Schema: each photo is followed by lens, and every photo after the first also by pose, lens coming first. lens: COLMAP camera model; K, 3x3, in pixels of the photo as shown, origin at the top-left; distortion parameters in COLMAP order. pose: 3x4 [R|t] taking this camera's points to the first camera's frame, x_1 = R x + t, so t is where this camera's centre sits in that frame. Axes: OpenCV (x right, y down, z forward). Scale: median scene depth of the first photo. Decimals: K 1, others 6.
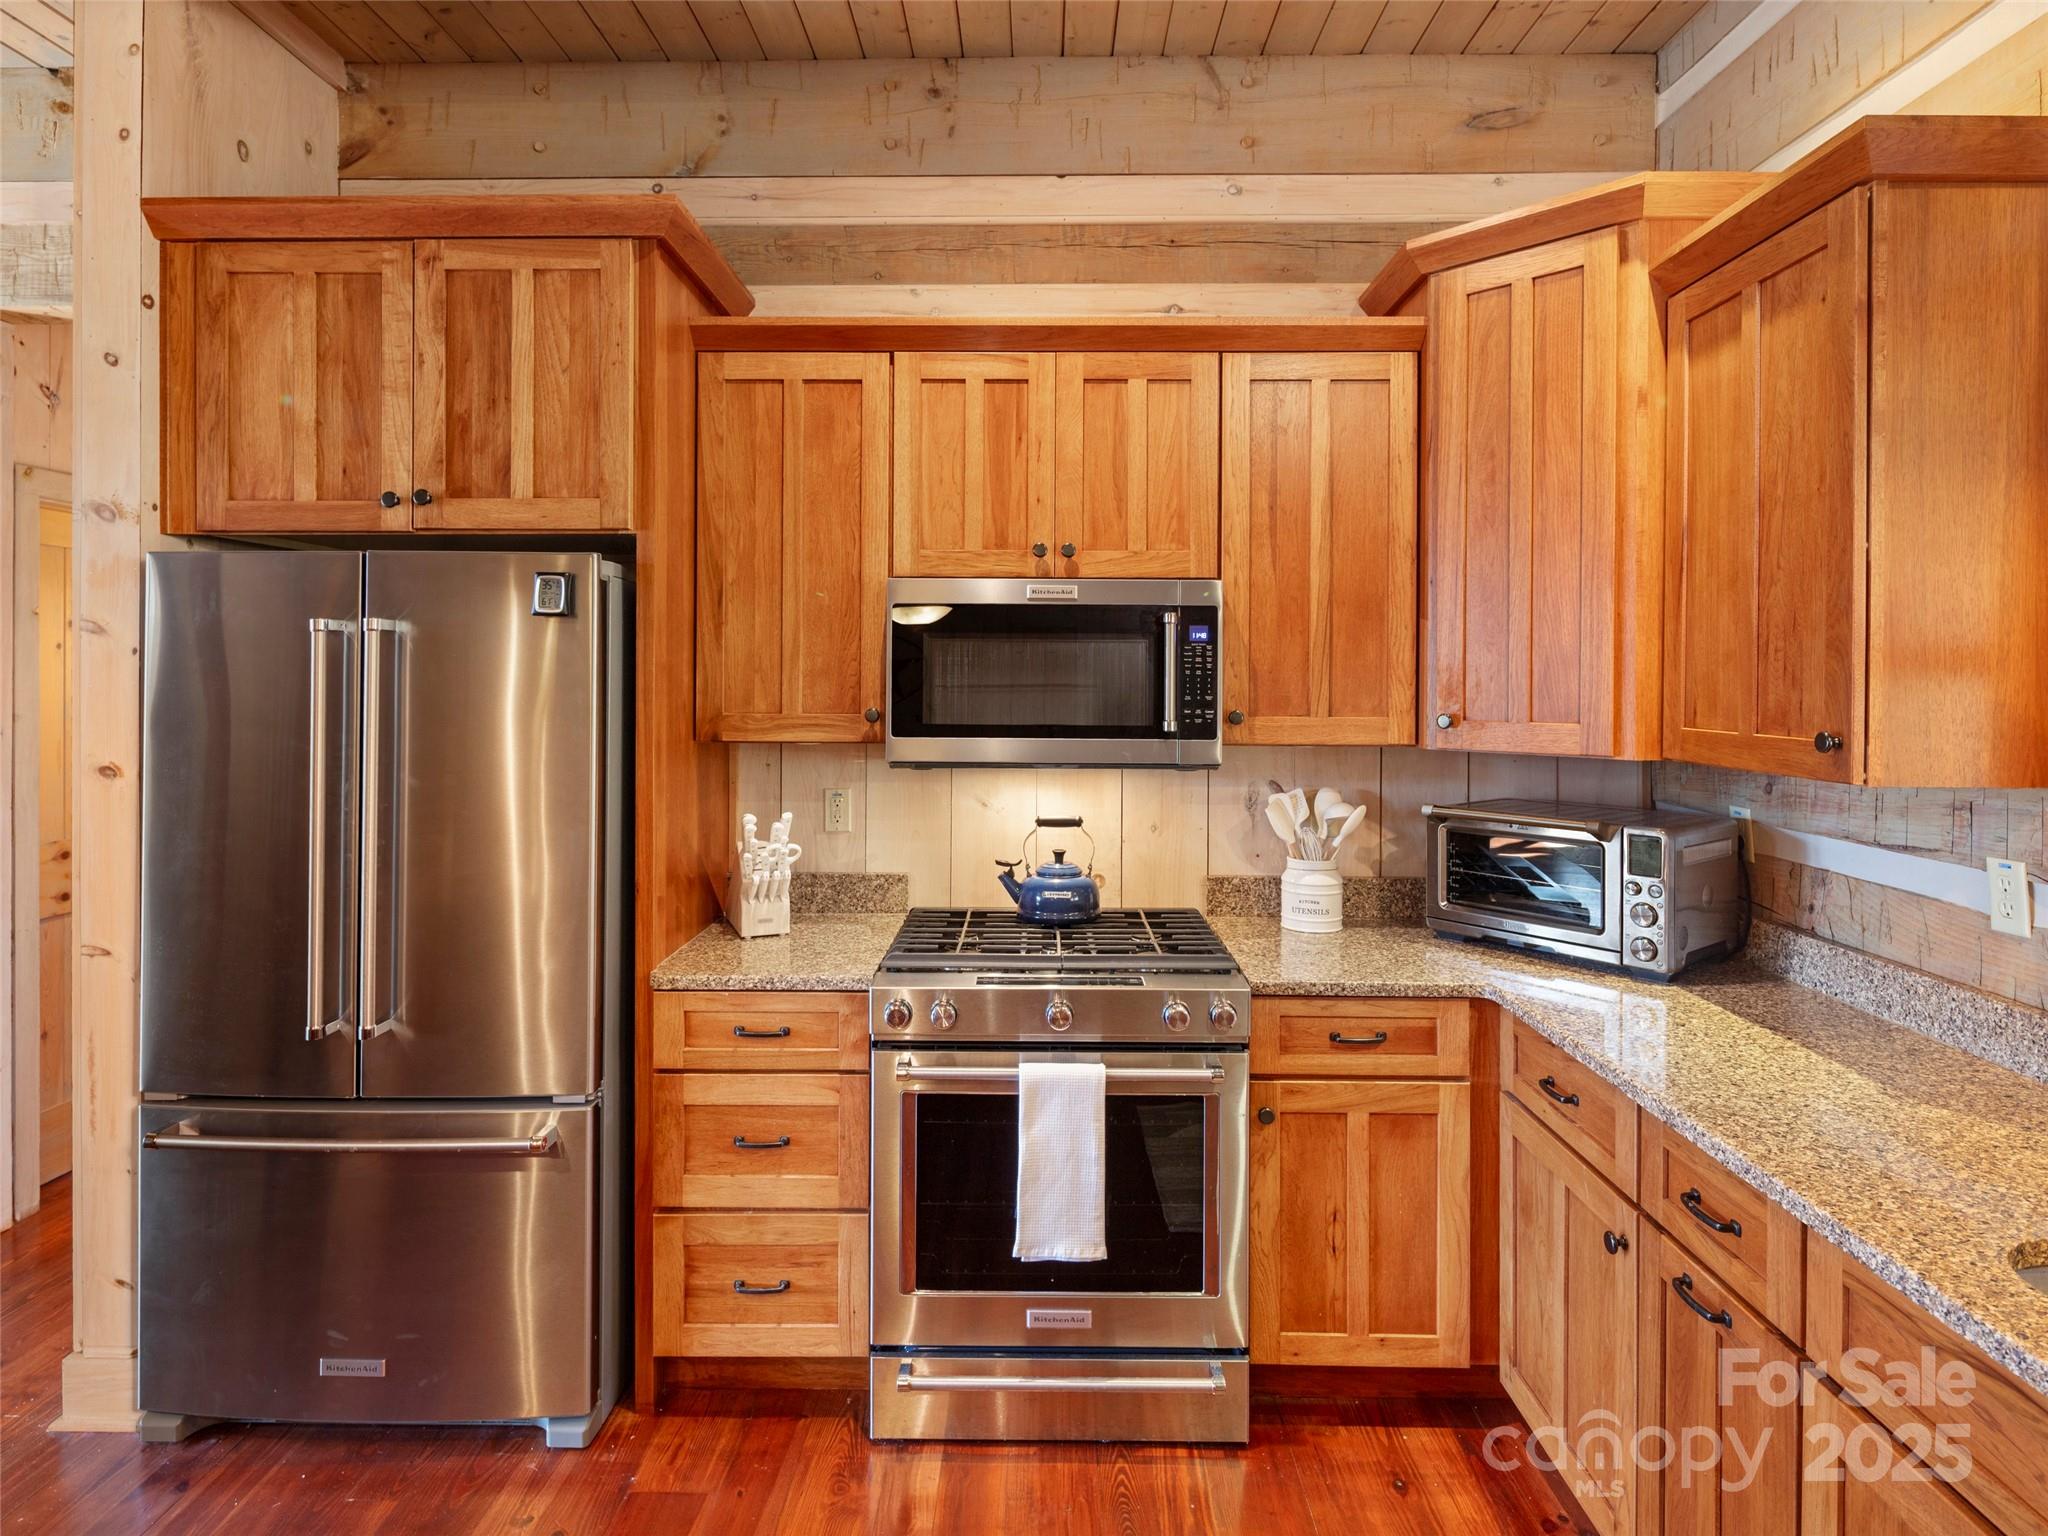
lens RADIAL K [[1126.0, 0, 1026.1], [0, 1126.0, 683.0], [0, 0, 1]] dist [0.010208, -0.008296]
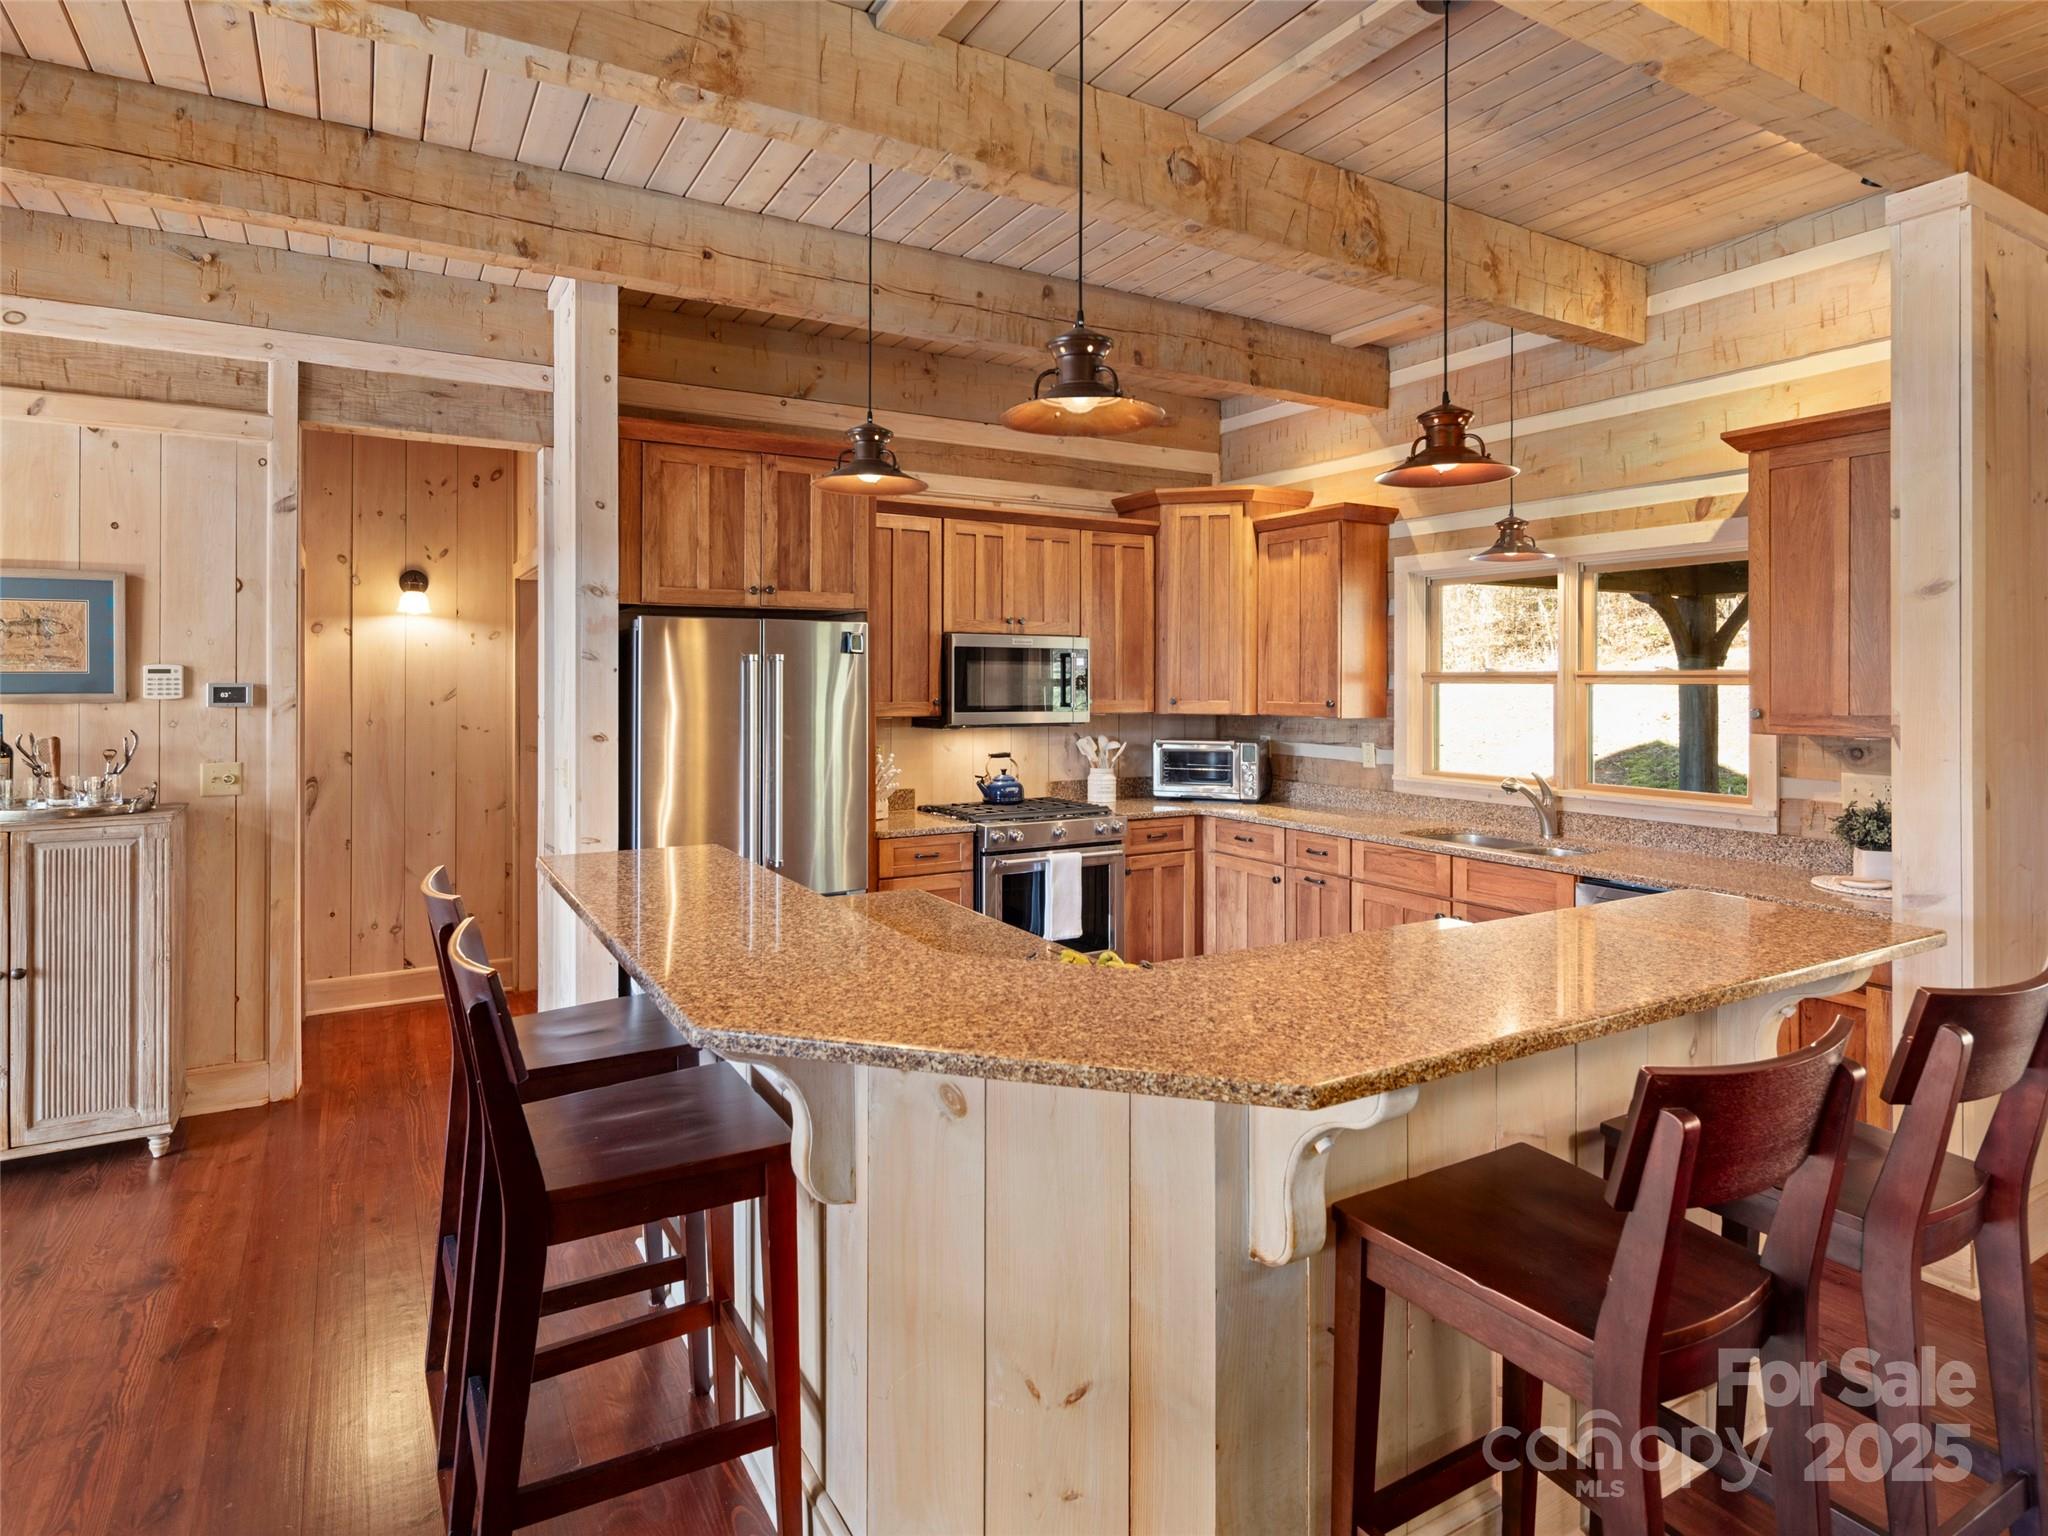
lens RADIAL K [[1126.0, 0, 997.1], [0, 1126.0, 676.0], [0, 0, 1]] dist [0.010208, -0.008296]
pose [[0.860172, -0.000063, 0.510004, -1.164453], [0.003441, 0.999978, -0.005680, -0.005962], [-0.509993, 0.006640, 0.860153, -0.831210]]
